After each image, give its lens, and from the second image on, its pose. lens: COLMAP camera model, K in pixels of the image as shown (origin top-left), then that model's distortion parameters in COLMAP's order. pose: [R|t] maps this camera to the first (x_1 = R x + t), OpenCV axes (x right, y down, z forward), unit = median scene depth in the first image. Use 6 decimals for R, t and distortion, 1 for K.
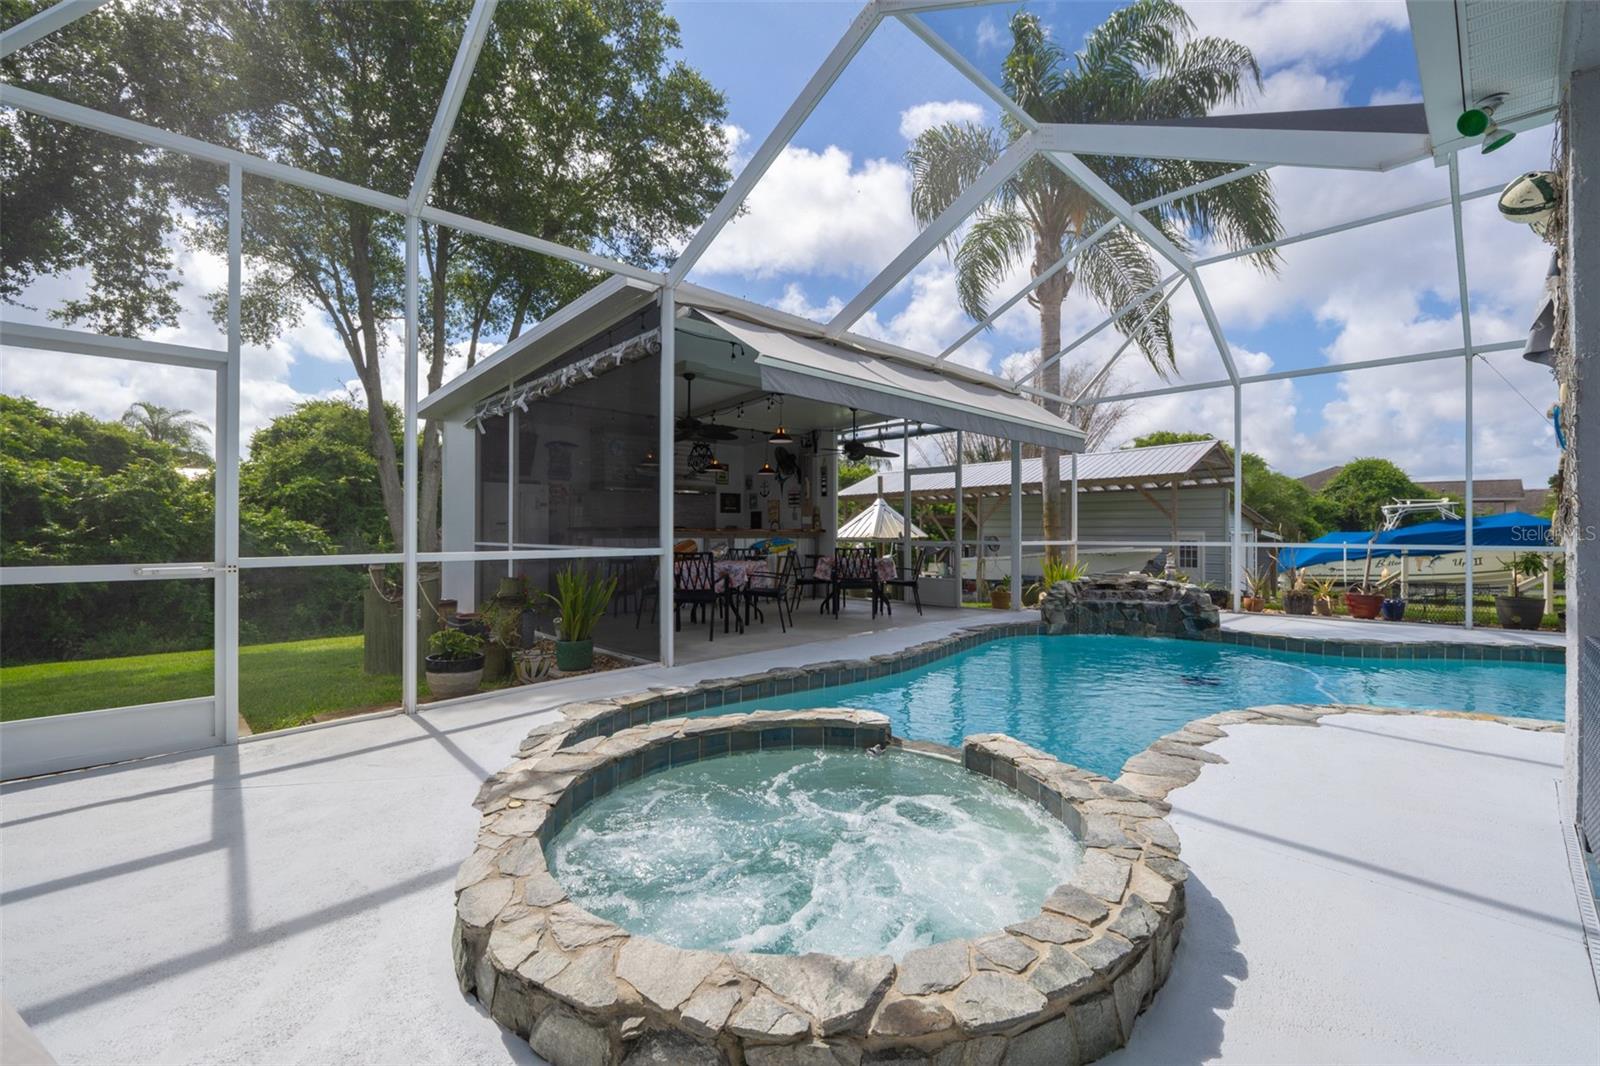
lens RADIAL K [[678.1, 0, 793.0], [0, 678.1, 532.6], [0, 0, 1]] dist [-0.013972, -0.000833]
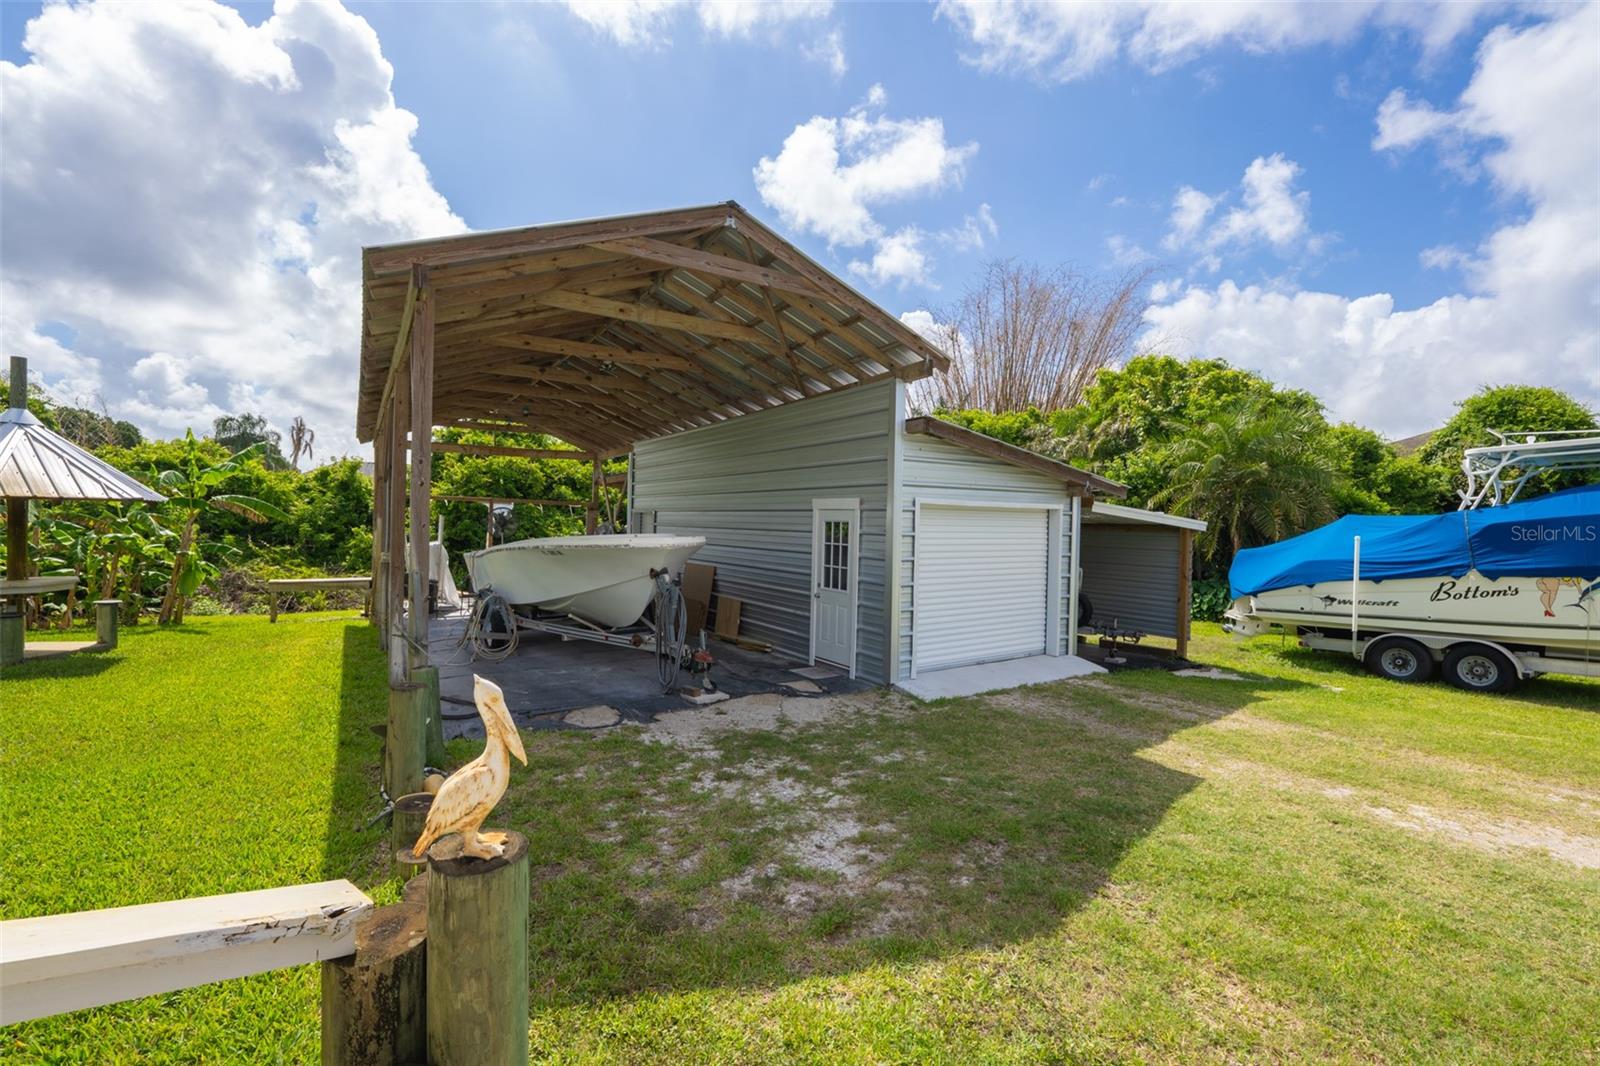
lens RADIAL K [[675.5, 0, 799.2], [0, 675.5, 529.2], [0, 0, 1]] dist [-0.011719, -0.000090]
pose [[0.983317, 0.018527, -0.180954, 0.874877], [-0.016870, 0.999801, 0.010692, 0.017090], [0.181116, -0.007461, 0.983433, 0.825526]]
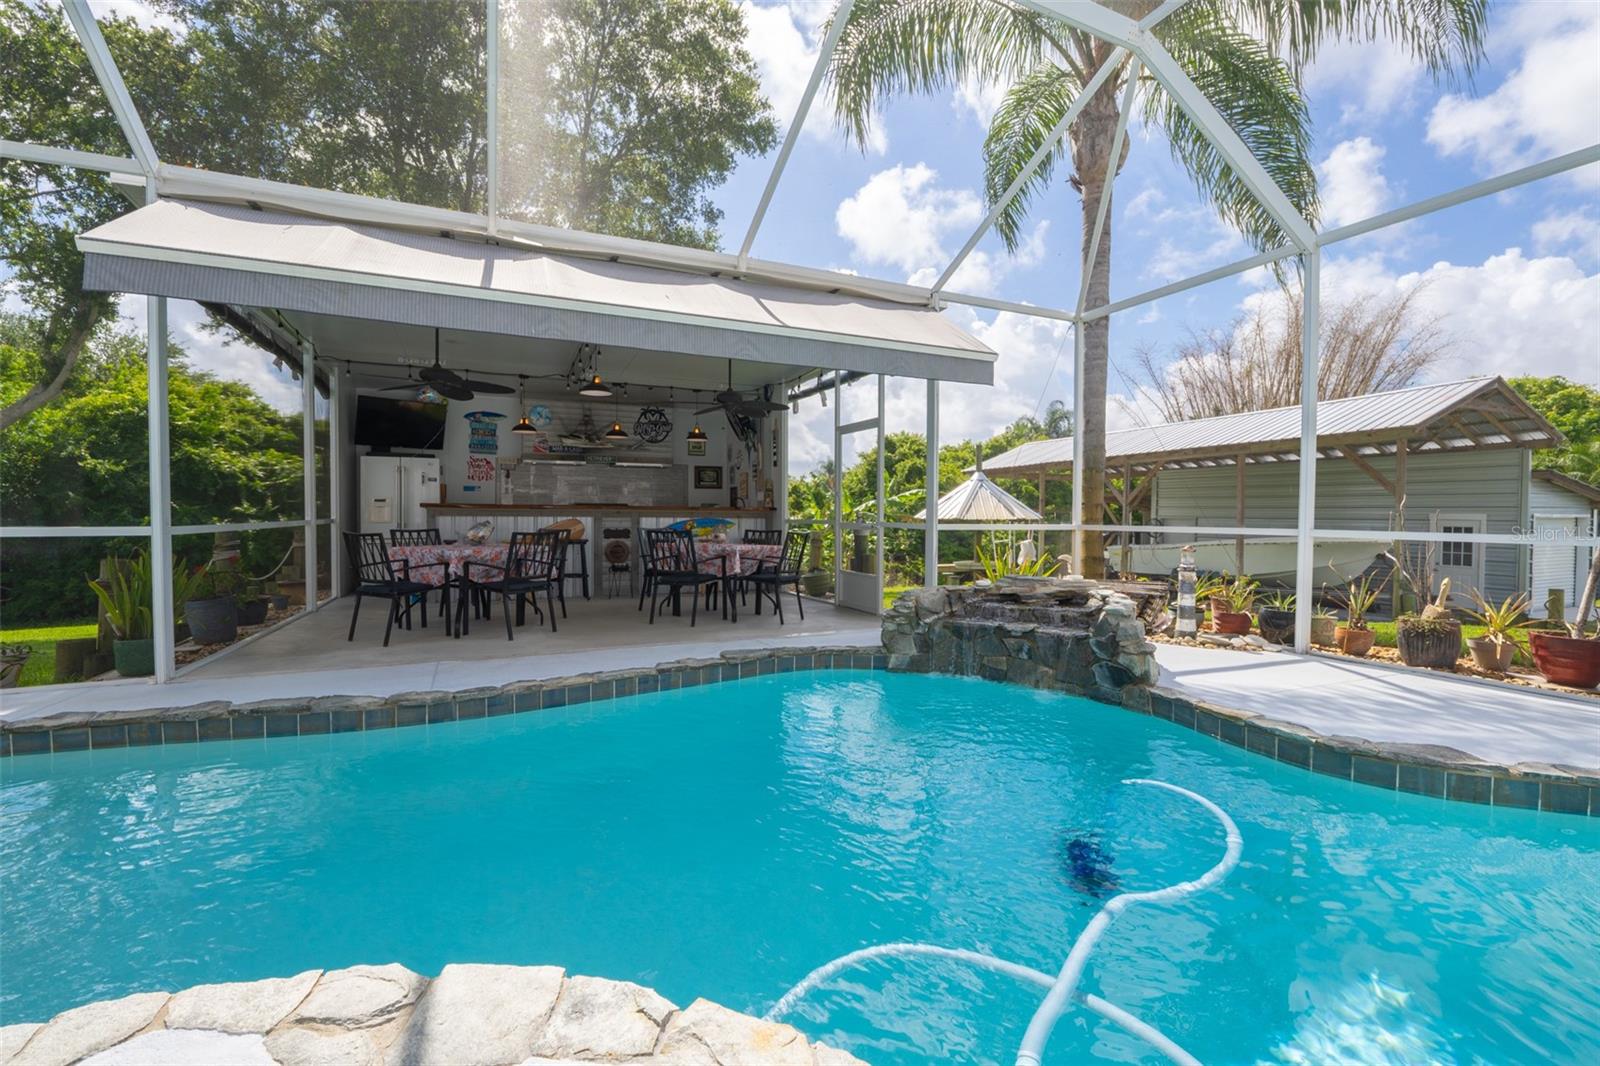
lens RADIAL K [[675.5, 0, 799.2], [0, 675.5, 529.2], [0, 0, 1]] dist [-0.011719, -0.000090]
pose [[0.942006, 0.011428, -0.335402, 0.248224], [-0.003889, 0.999725, 0.023142, 0.001812], [0.335575, -0.020496, 0.941791, 0.181029]]
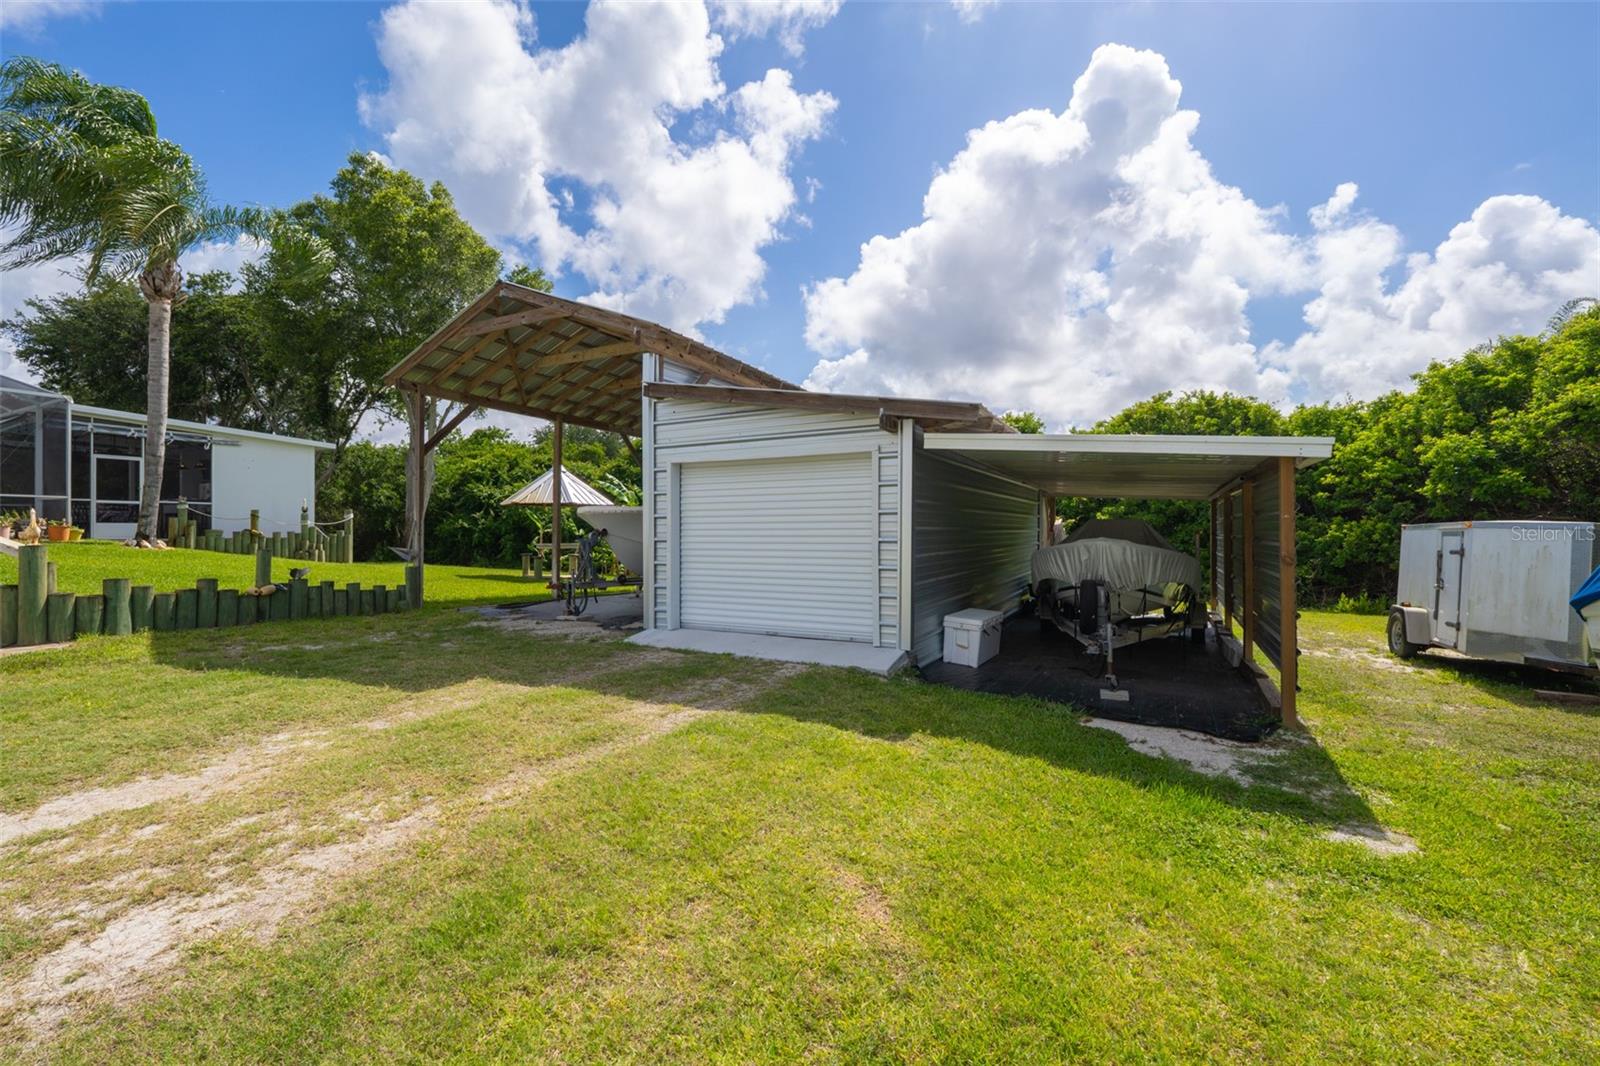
lens RADIAL K [[675.5, 0, 799.2], [0, 675.5, 529.2], [0, 0, 1]] dist [-0.011719, -0.000090]
pose [[0.318983, -0.005970, -0.947742, 1.600907], [0.000063, 0.999980, -0.006278, 0.071293], [0.947760, 0.001943, 0.318977, 1.421732]]
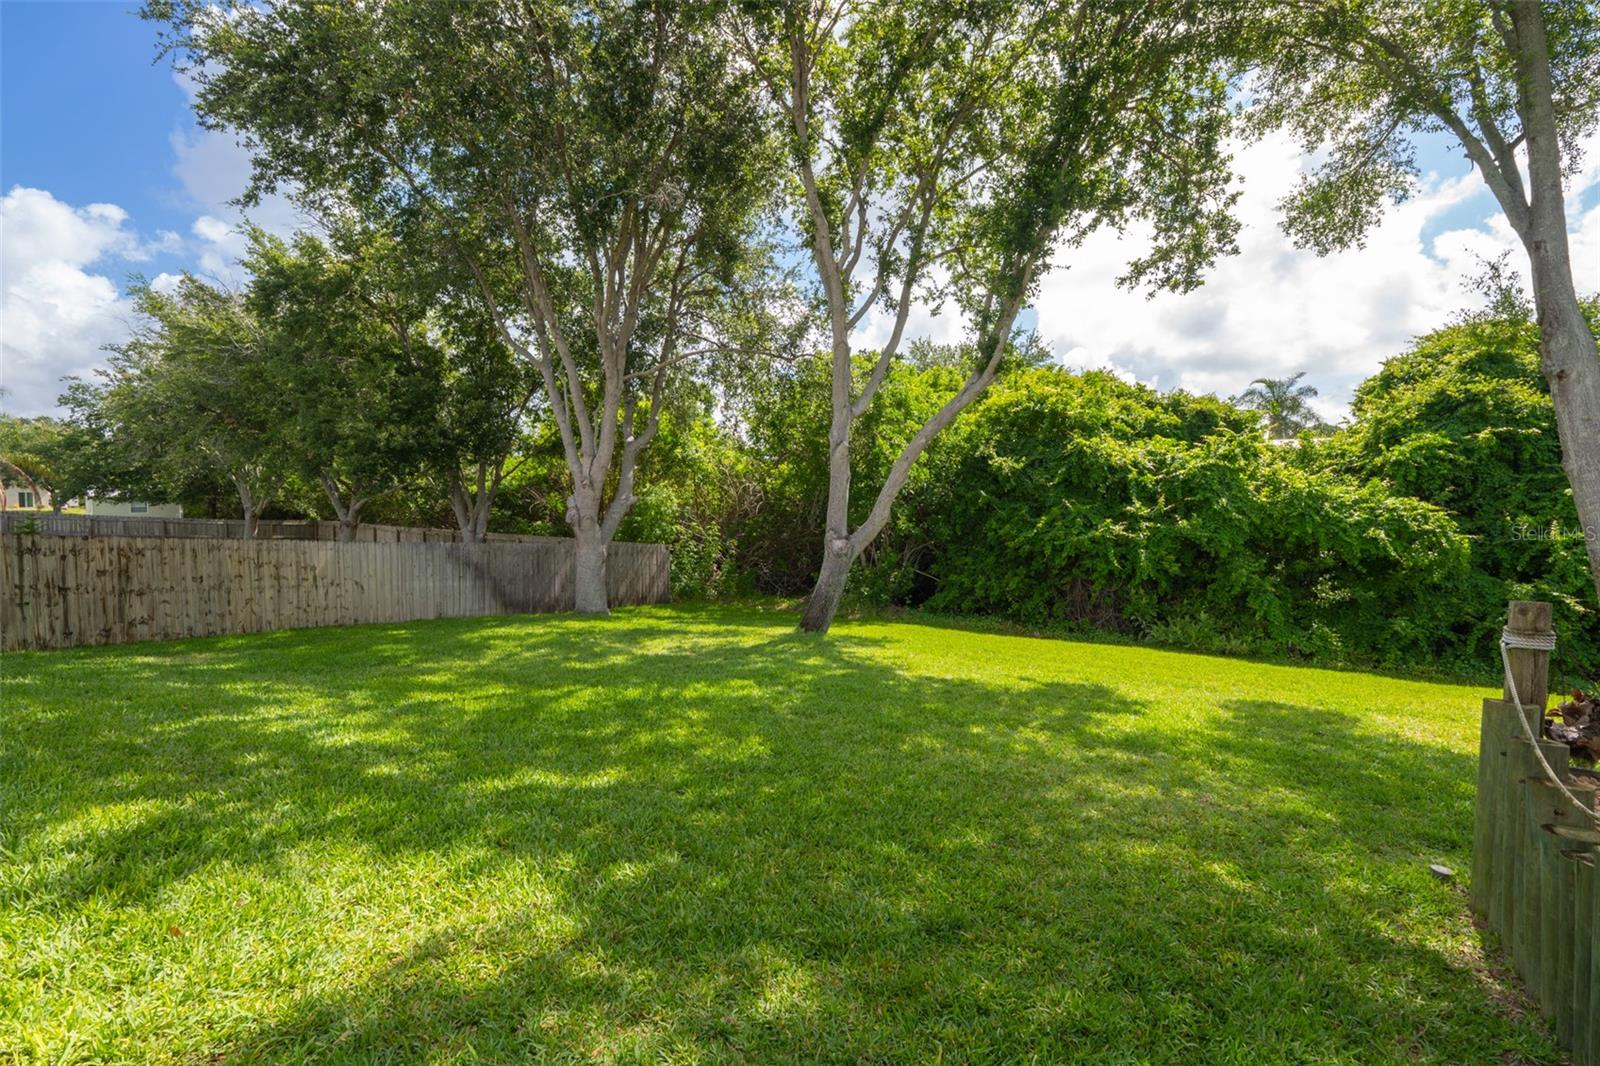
lens RADIAL K [[679.3, 0, 797.9], [0, 679.3, 530.4], [0, 0, 1]] dist [-0.015511, 0.000088]
pose [[0.170294, 0.044288, -0.984398, -0.192584], [-0.007547, 0.999019, 0.043641, -0.010958], [0.985364, -0.000002, 0.170461, 0.319149]]
